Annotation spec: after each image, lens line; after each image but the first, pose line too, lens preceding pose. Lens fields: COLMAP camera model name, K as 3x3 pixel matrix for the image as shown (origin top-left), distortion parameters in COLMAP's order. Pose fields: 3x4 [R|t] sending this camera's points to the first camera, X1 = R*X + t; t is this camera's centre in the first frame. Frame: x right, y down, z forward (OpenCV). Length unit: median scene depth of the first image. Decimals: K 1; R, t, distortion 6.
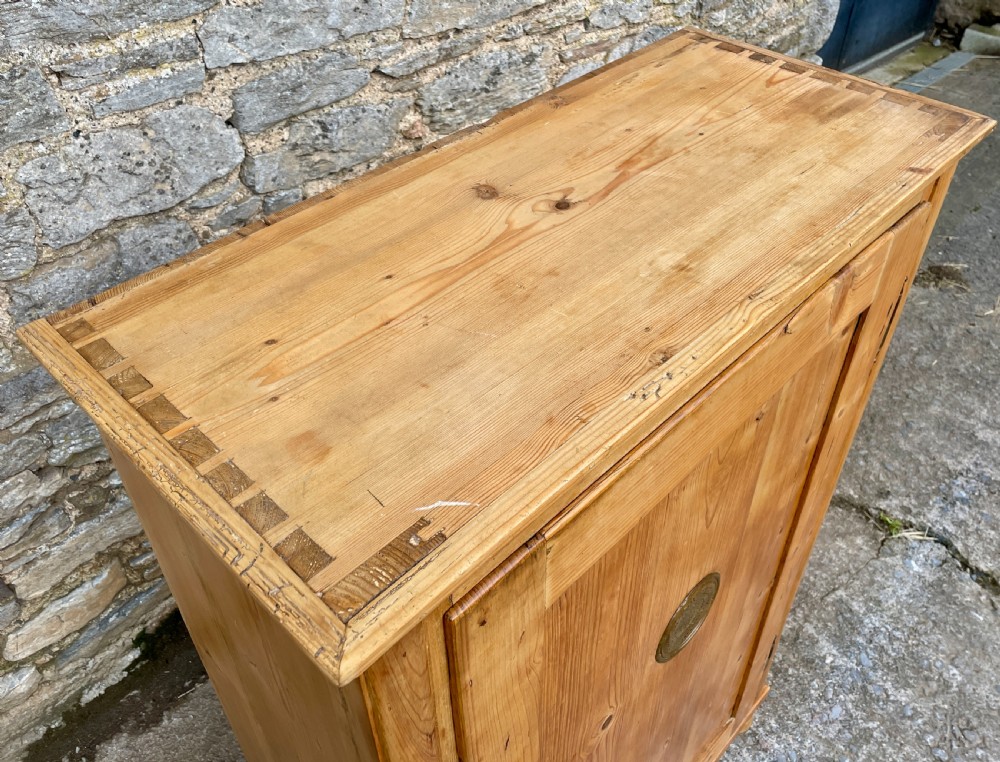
lens RADIAL K [[852.3, 0, 533.4], [0, 852.3, 344.7], [0, 0, 1]] dist [0.063490, -0.077078]
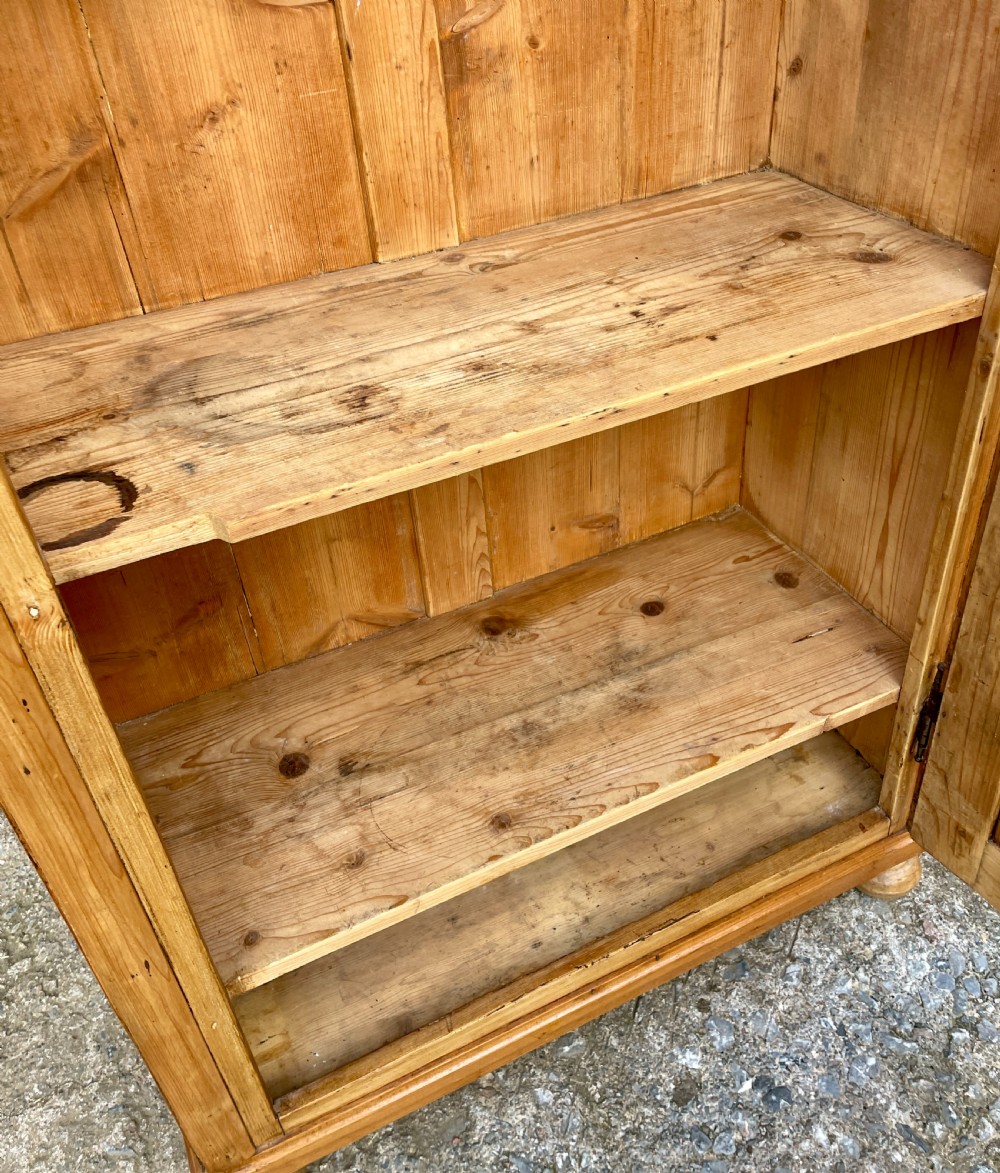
lens RADIAL K [[1021.4, 0, 500.1], [0, 1021.4, 524.5], [0, 0, 1]] dist [0.081390, -0.098742]
pose [[0.922336, 0.160156, -0.351633, 0.258546], [-0.184873, 0.982041, -0.037641, 0.356404], [0.339289, 0.099725, 0.935381, 0.311082]]
